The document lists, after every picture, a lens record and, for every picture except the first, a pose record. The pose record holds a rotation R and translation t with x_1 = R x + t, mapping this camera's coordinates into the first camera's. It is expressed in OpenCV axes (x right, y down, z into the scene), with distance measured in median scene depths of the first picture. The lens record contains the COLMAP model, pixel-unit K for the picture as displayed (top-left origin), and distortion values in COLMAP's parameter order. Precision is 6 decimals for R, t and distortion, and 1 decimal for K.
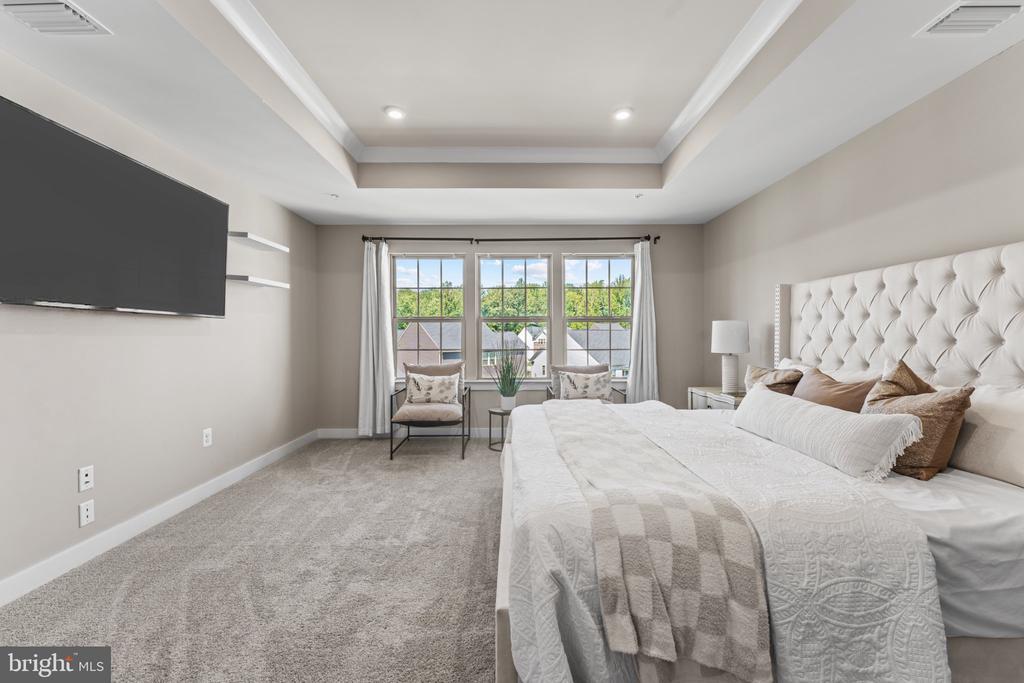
lens RADIAL K [[431.4, 0, 511.6], [0, 431.4, 345.5], [0, 0, 1]] dist [-0.001011, -0.000281]
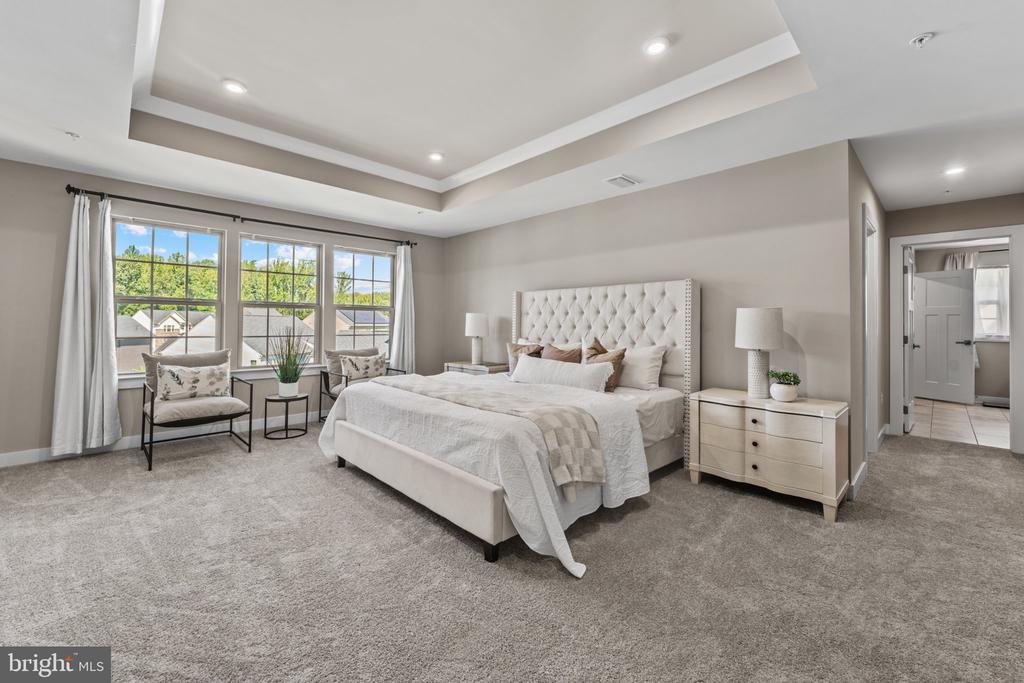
lens RADIAL K [[428.9, 0, 507.5], [0, 428.9, 325.9], [0, 0, 1]] dist [-0.000688, -0.000340]
pose [[0.715646, 0.005919, 0.698438, -0.397204], [0.005199, 0.999891, -0.013801, 0.003688], [-0.698444, 0.013507, 0.715538, -0.072392]]
